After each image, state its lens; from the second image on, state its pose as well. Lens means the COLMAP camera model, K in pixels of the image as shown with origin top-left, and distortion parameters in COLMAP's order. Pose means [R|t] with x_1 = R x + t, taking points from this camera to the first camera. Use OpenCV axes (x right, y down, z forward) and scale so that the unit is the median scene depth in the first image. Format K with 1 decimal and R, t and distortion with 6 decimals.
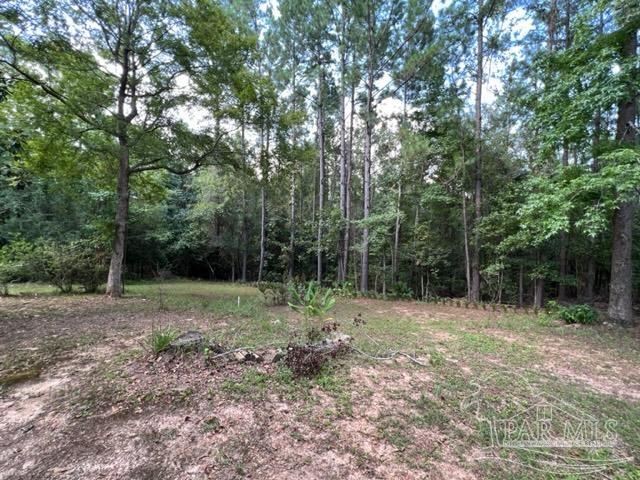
lens RADIAL K [[257.7, 0, 321.0], [0, 257.7, 240.5], [0, 0, 1]] dist [0.001230, -0.000158]
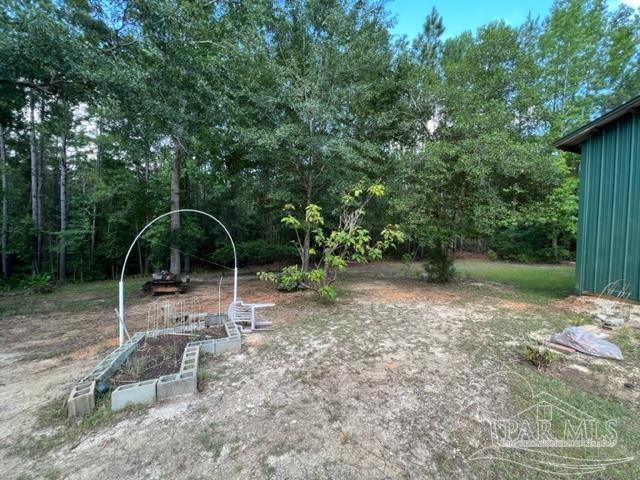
lens RADIAL K [[257.7, 0, 323.5], [0, 257.7, 241.5], [0, 0, 1]] dist [0.001230, -0.000158]
pose [[0.563349, -0.029888, 0.825678, -0.208471], [-0.007609, 0.999115, 0.041358, -0.093127], [-0.826184, -0.029582, 0.562623, -1.069375]]
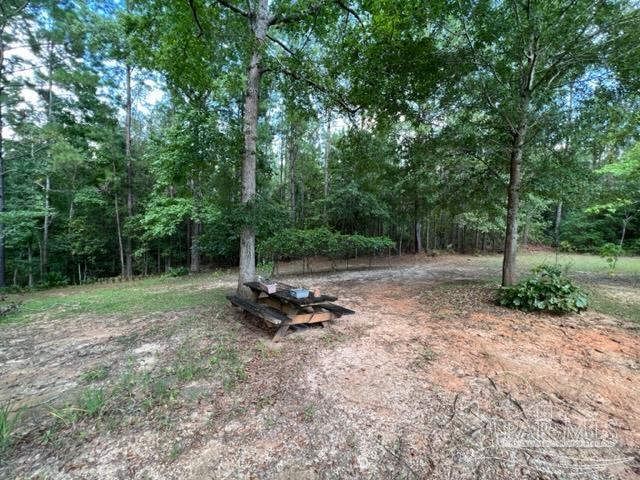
lens RADIAL K [[257.7, 0, 320.3], [0, 257.7, 238.6], [0, 0, 1]] dist [0.001230, -0.000158]
pose [[0.441663, -0.041101, 0.896239, -0.166410], [-0.014410, 0.998496, 0.052892, -0.052495], [-0.897065, -0.036275, 0.440407, -0.491249]]
